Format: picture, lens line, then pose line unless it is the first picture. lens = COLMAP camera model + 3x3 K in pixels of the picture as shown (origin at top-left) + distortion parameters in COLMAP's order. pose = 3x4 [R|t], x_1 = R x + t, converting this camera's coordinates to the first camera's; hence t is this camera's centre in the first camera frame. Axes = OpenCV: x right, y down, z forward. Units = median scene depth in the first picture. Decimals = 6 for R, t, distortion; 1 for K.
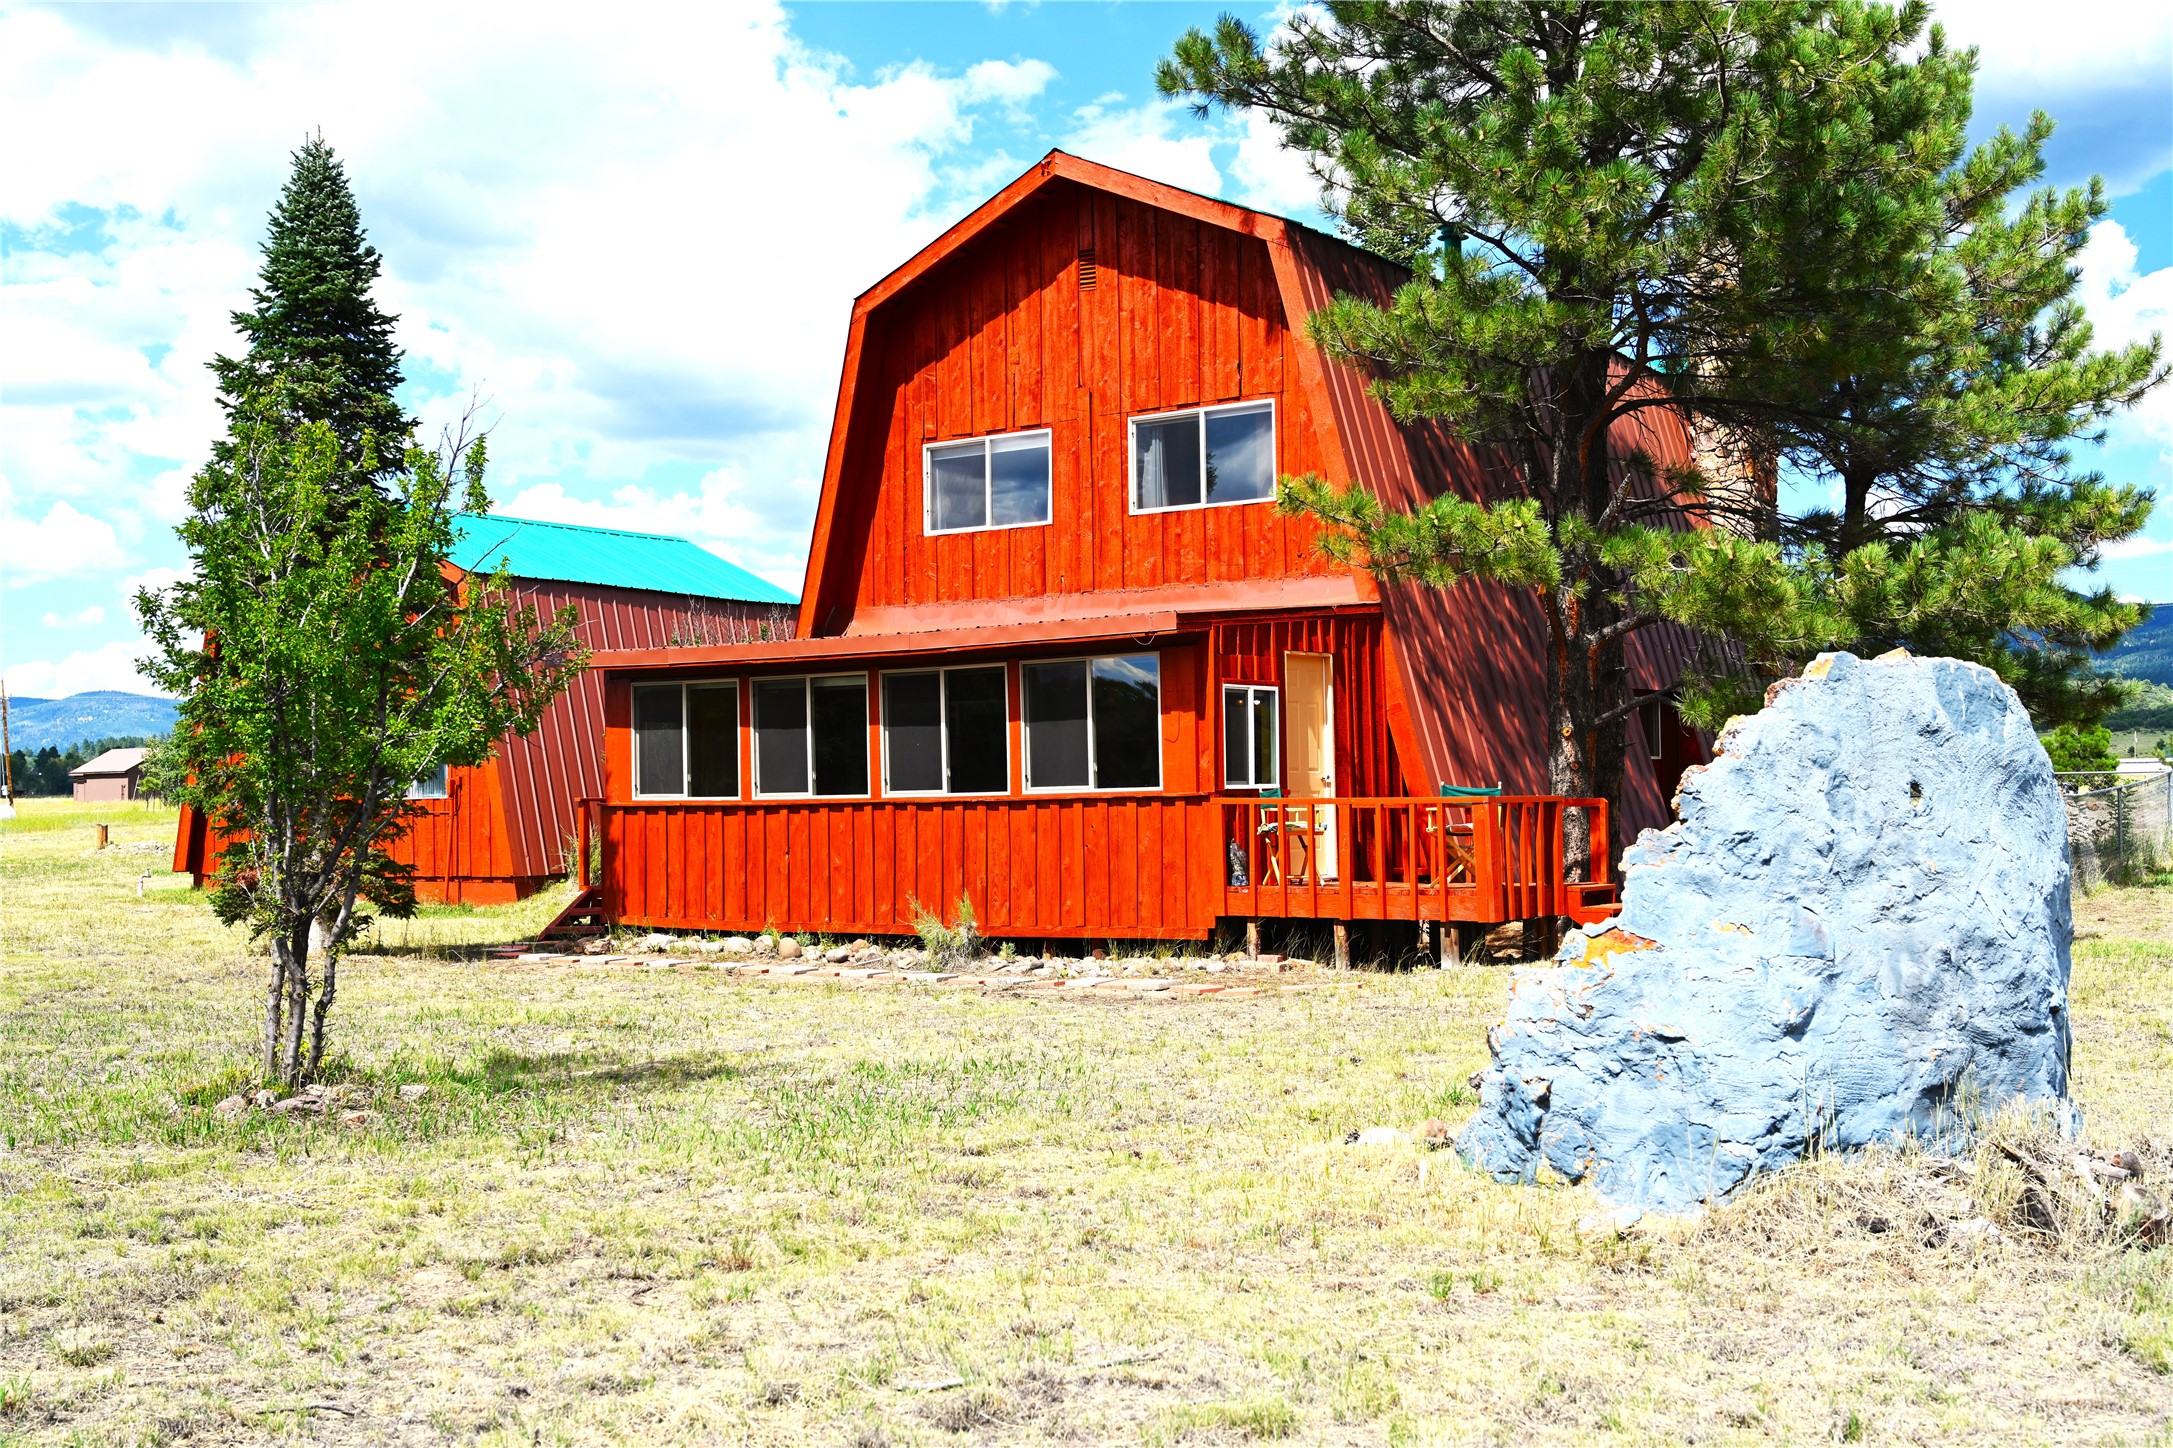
lens RADIAL K [[2212.0, 0, 1082.1], [0, 2212.0, 727.1], [0, 0, 1]] dist [-0.016461, 0.000000]
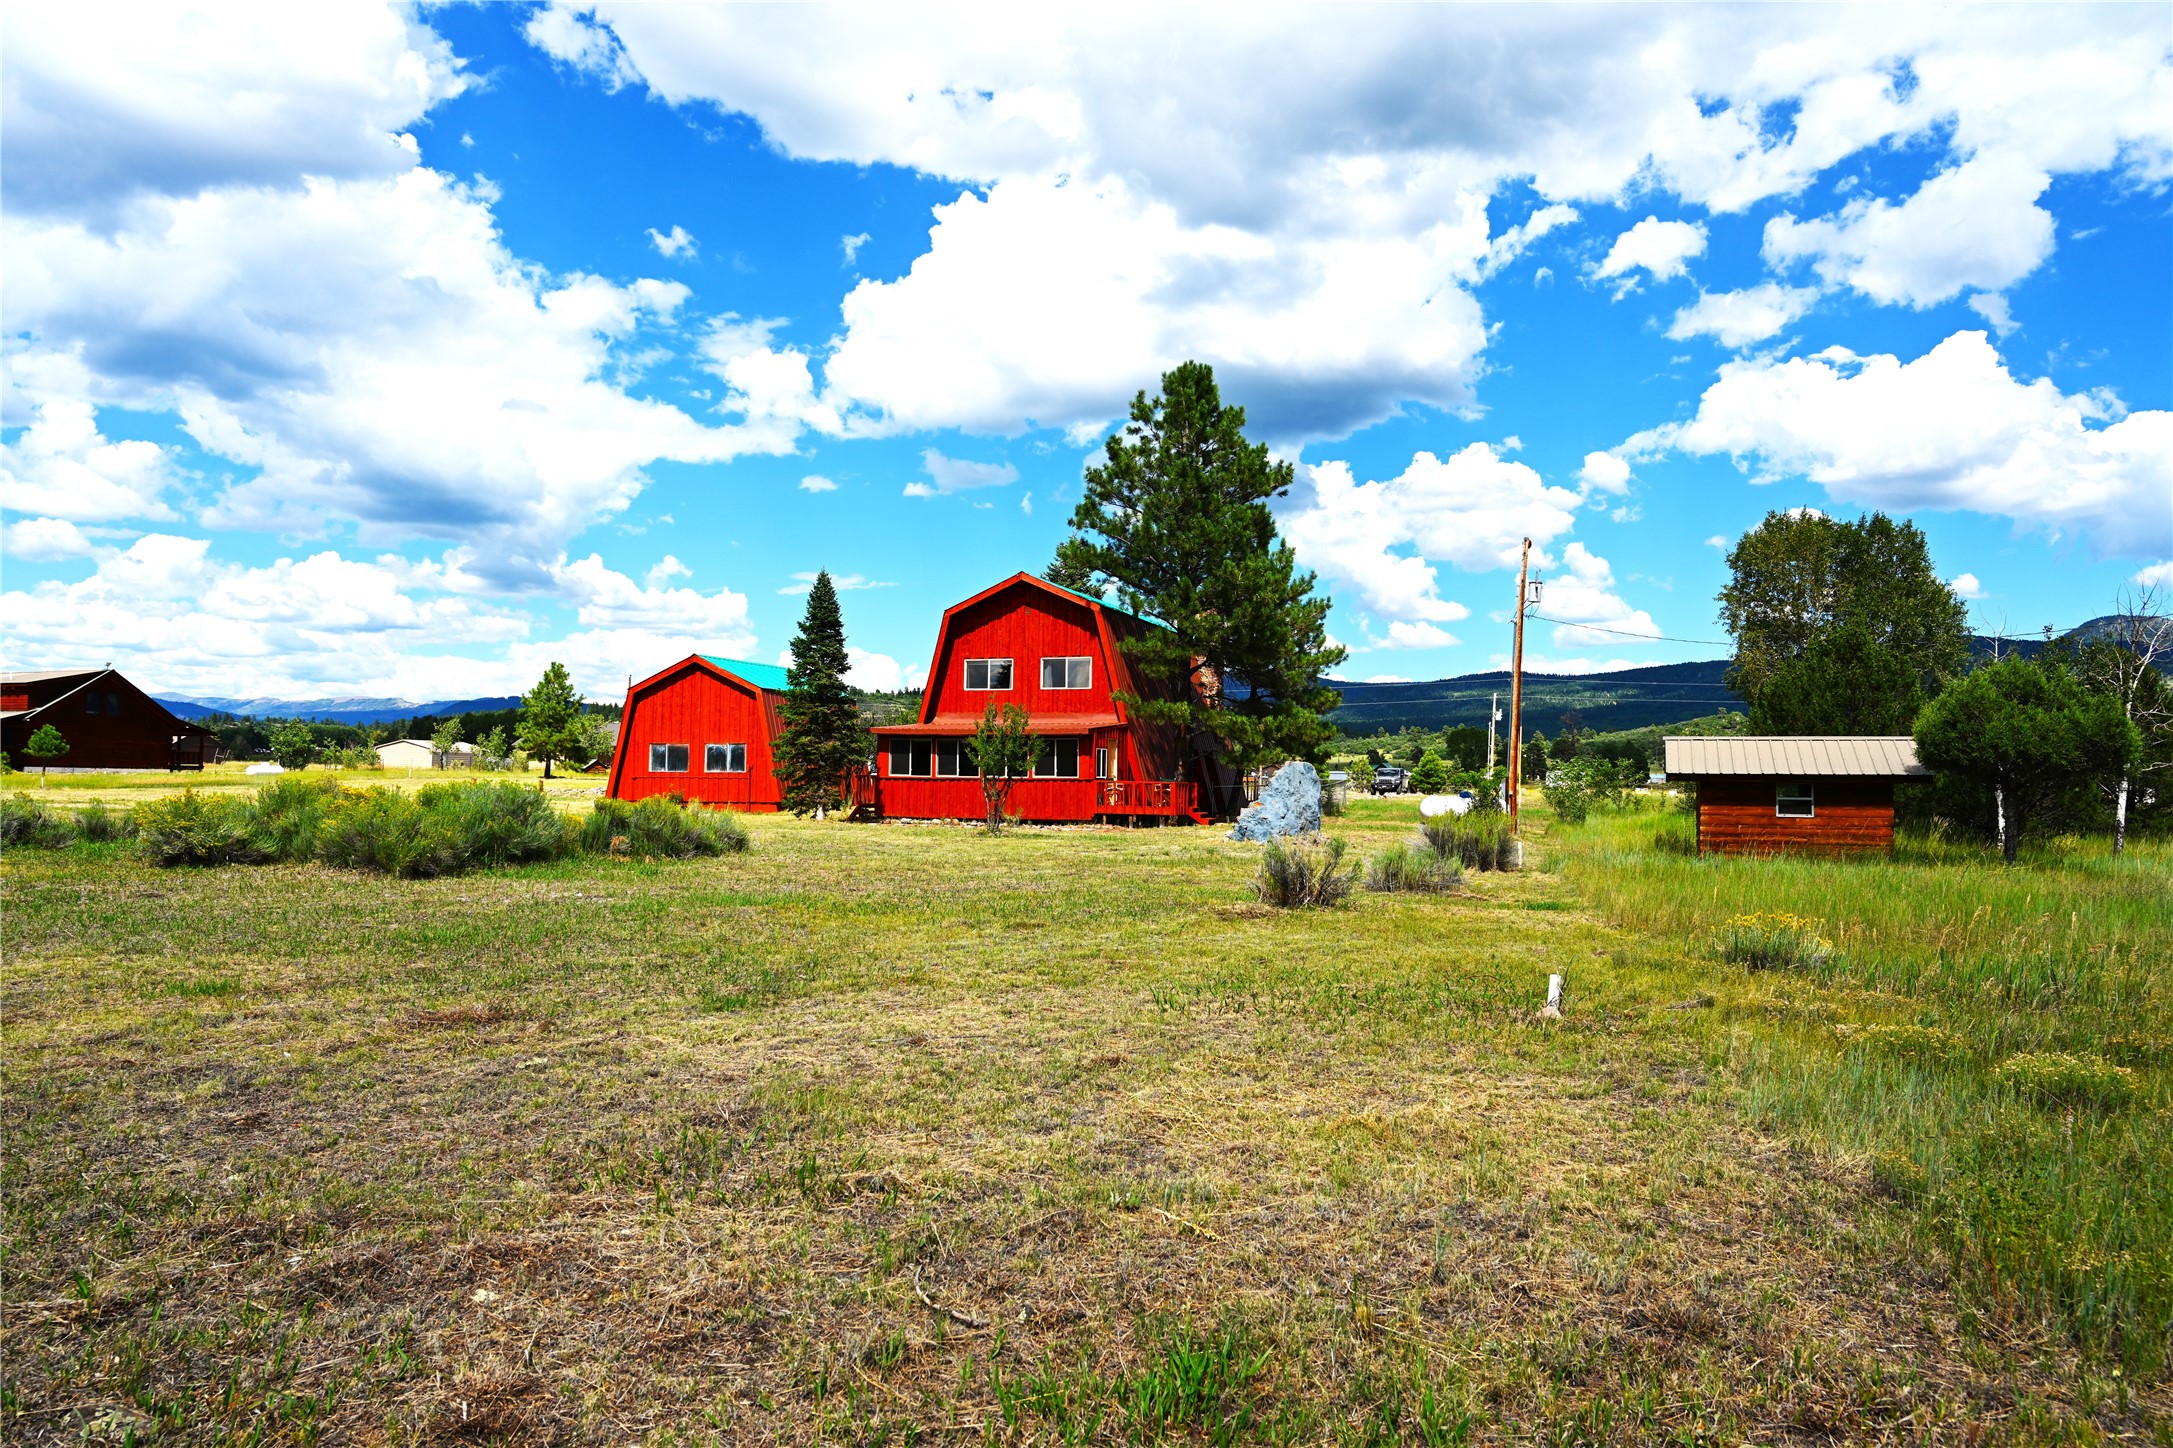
lens RADIAL K [[1444.9, 0, 1089.7], [0, 1444.9, 722.8], [0, 0, 1]] dist [-0.010236, 0.001806]
pose [[0.962256, 0.036228, 0.269724, -0.453851], [-0.033553, 0.999331, -0.014522, -0.021257], [-0.270070, 0.004924, 0.962828, -0.970304]]
